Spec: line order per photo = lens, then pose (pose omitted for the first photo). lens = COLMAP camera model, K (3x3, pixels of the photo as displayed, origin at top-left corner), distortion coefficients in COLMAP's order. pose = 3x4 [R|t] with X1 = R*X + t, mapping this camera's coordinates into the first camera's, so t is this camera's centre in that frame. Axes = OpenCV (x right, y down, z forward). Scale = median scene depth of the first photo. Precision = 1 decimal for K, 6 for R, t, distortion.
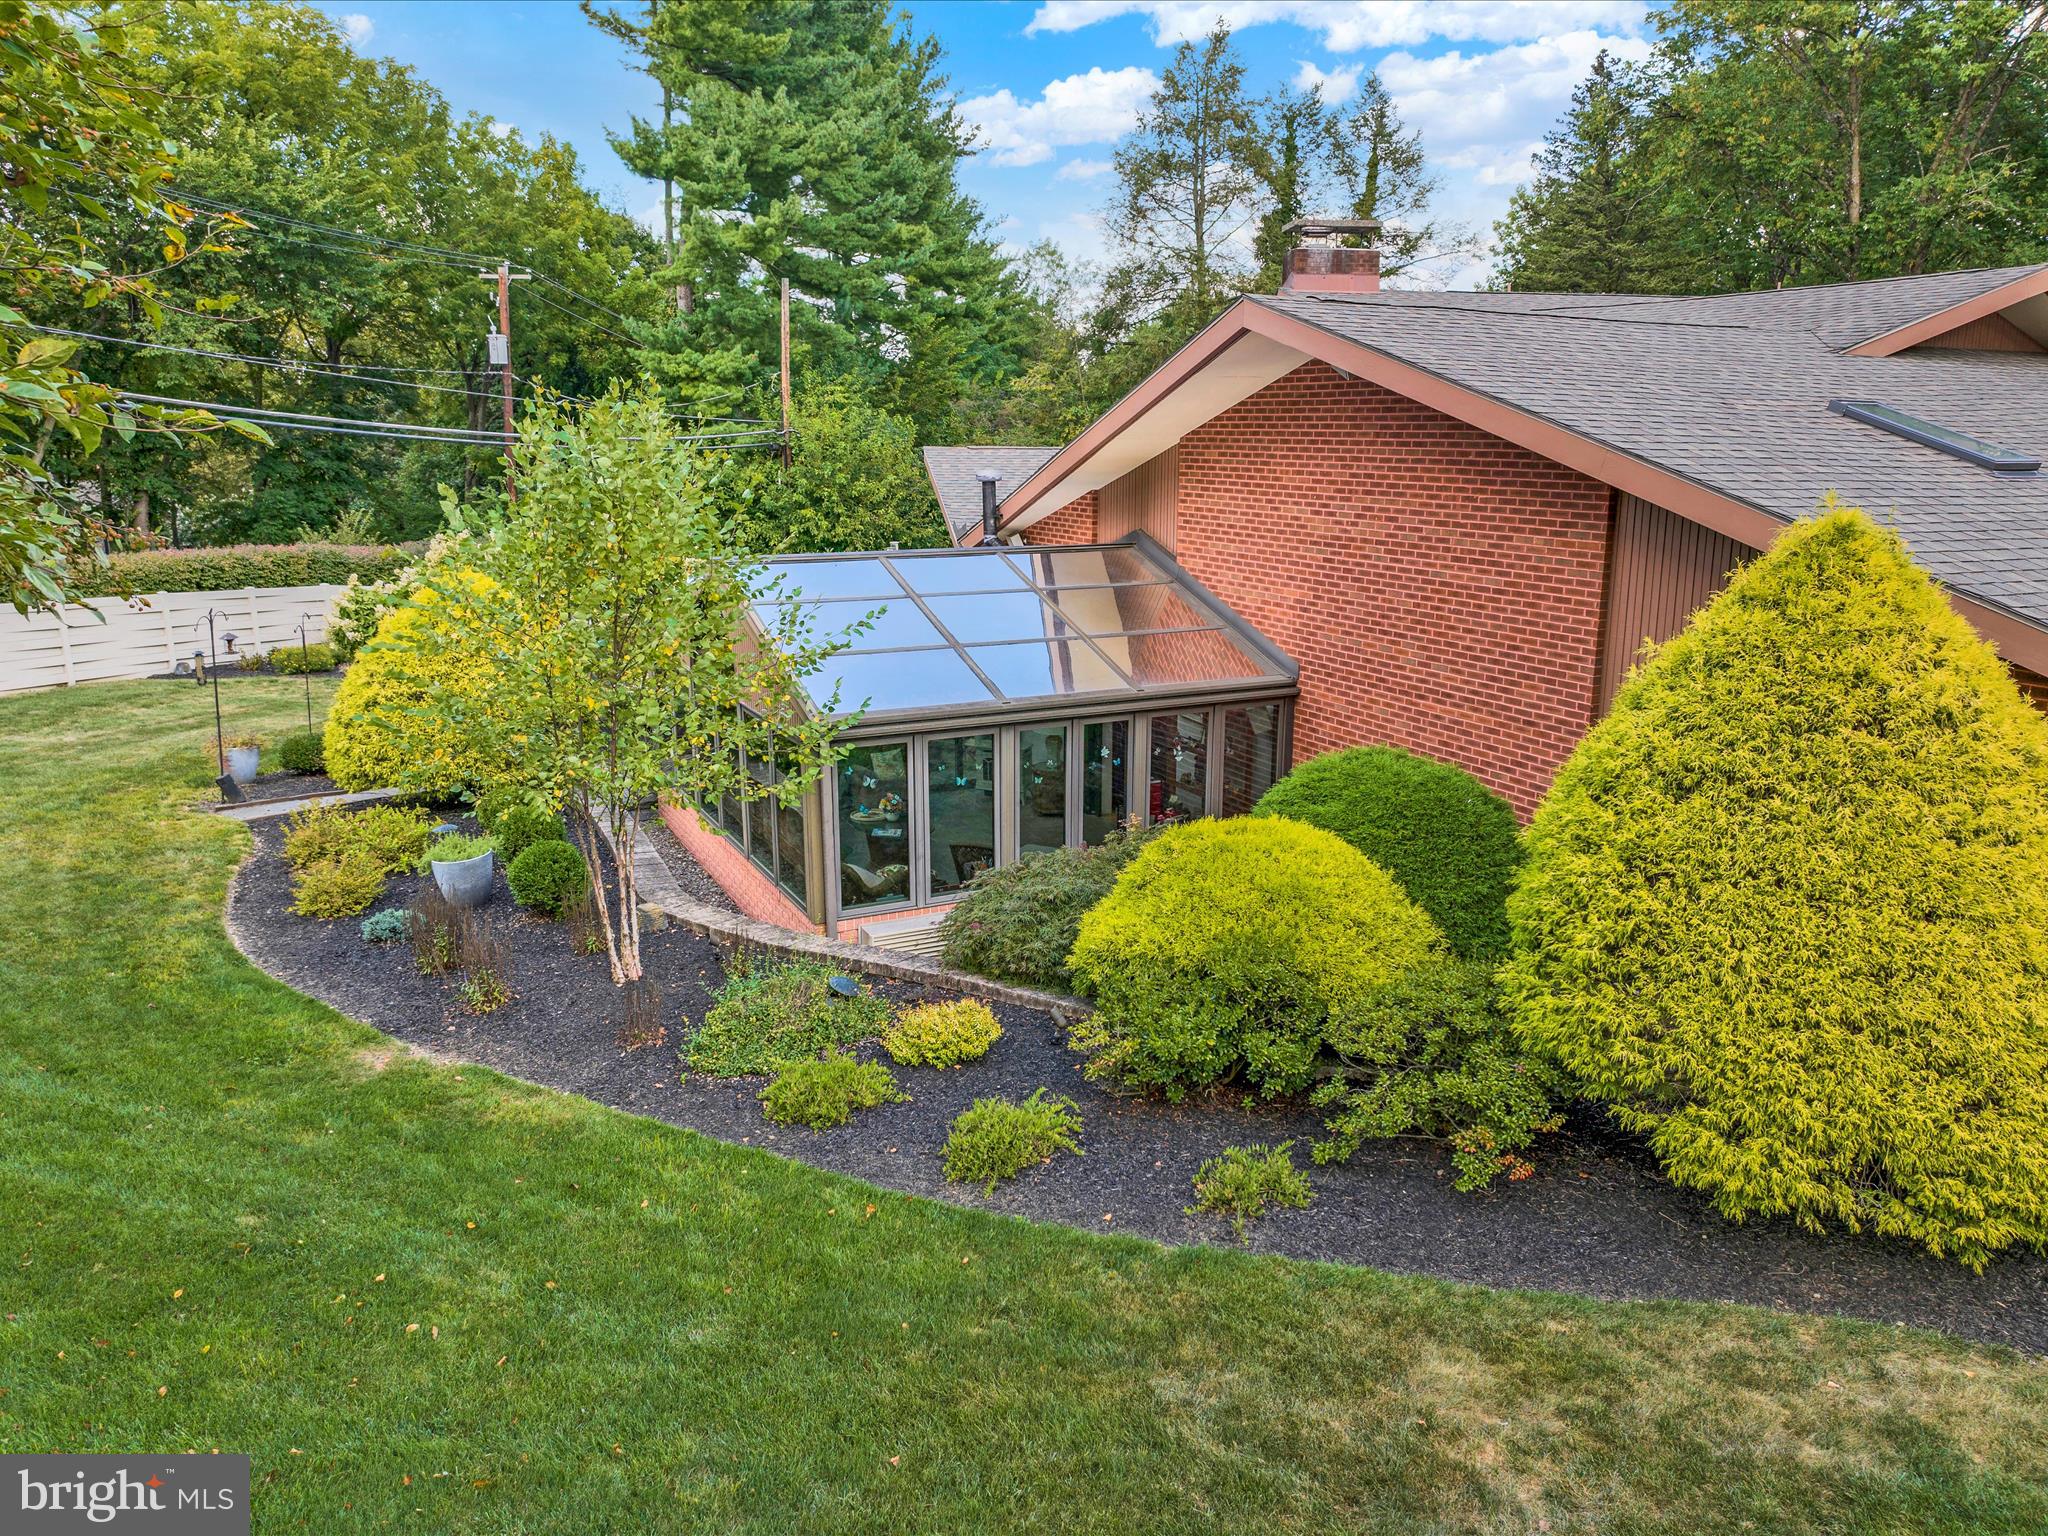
lens RADIAL K [[1426.8, 0, 1024.0], [0, 1426.8, 768.0], [0, 0, 1]] dist [-0.073659, 0.048180]
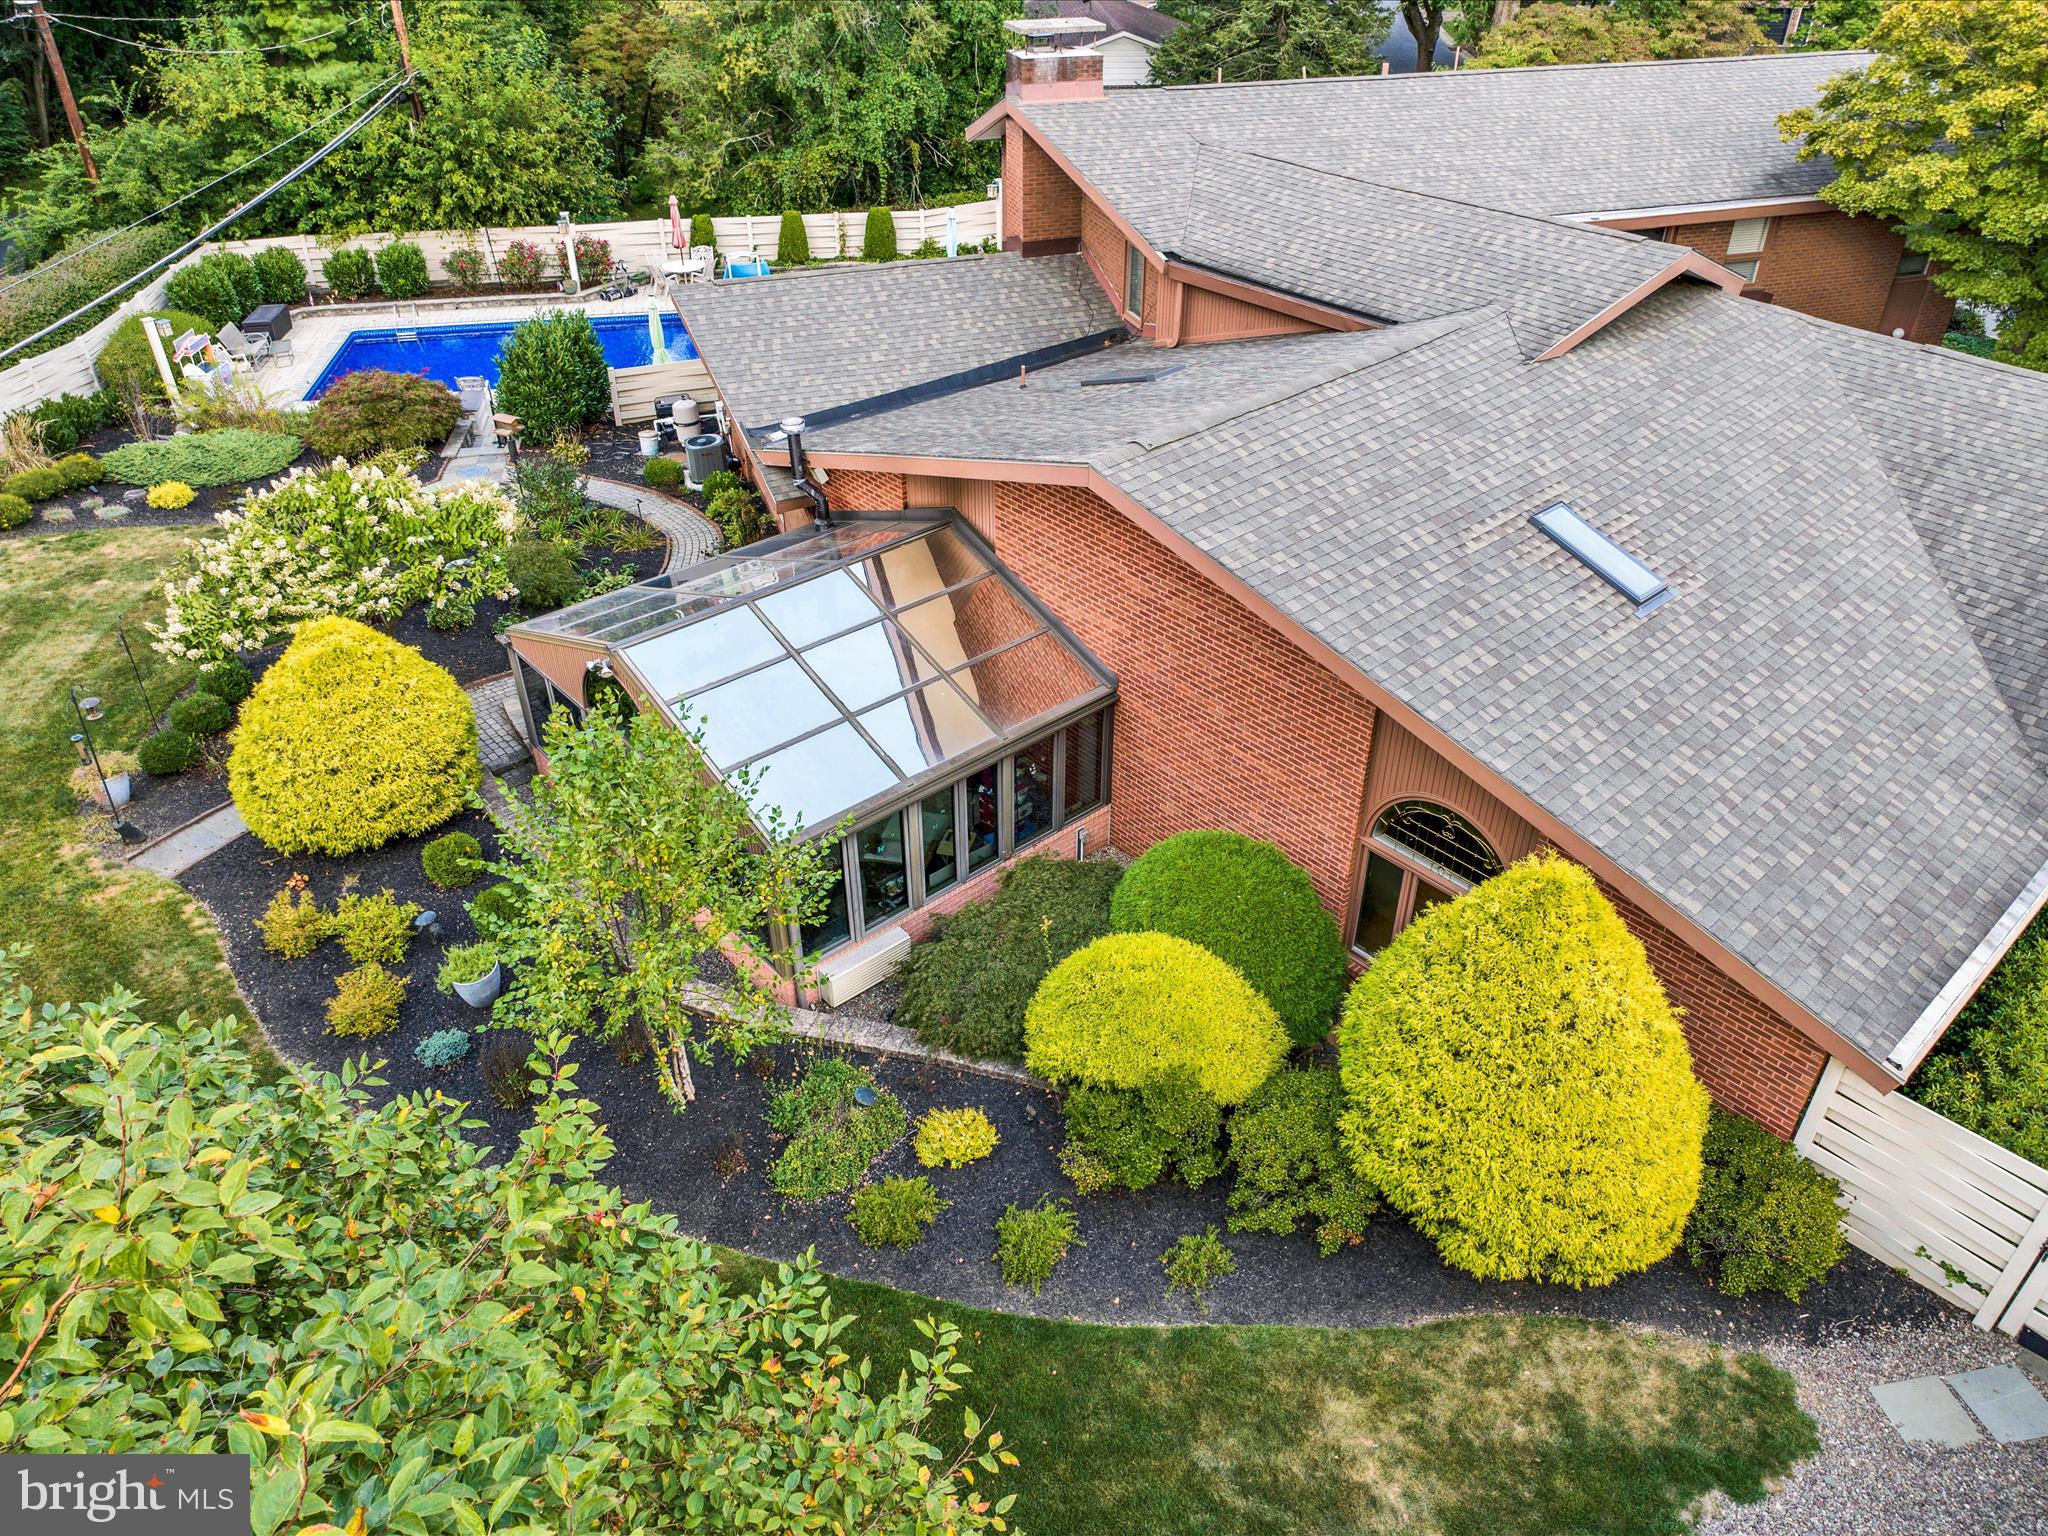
lens RADIAL K [[1413.0, 0, 1024.0], [0, 1413.0, 768.0], [0, 0, 1]] dist [-0.040717, -0.001433]
pose [[0.966384, -0.142095, 0.214267, -0.333947], [0.057289, 0.931451, 0.359327, -0.923971], [-0.250638, -0.334973, 0.908281, -0.260619]]
